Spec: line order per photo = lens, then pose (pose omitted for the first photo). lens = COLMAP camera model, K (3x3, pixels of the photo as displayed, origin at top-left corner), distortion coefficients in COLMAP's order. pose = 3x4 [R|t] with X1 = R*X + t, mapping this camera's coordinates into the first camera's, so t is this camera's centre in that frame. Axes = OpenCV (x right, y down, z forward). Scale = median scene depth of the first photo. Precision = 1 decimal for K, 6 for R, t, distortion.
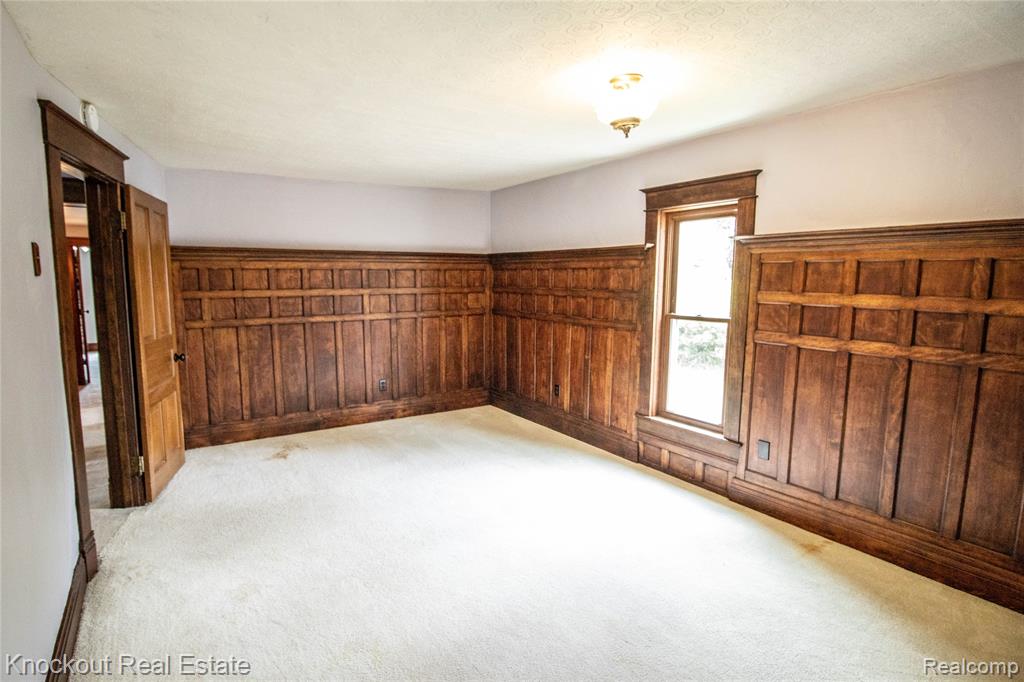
lens RADIAL K [[486.5, 0, 511.0], [0, 486.5, 338.3], [0, 0, 1]] dist [-0.000675, -0.009010]
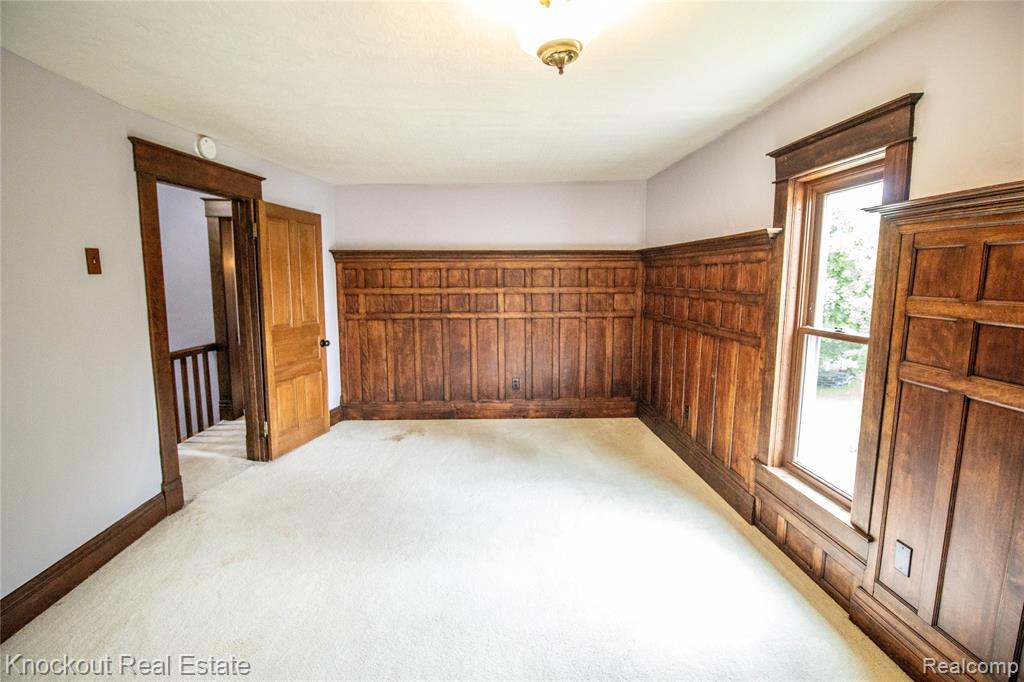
lens RADIAL K [[474.3, 0, 512.0], [0, 474.3, 341.0], [0, 0, 1]] dist [0.000629, -0.010164]
pose [[0.876305, 0.062409, -0.477697, 0.258288], [-0.058280, 0.998024, 0.023477, -0.019274], [0.478218, 0.007267, 0.878211, 0.179540]]
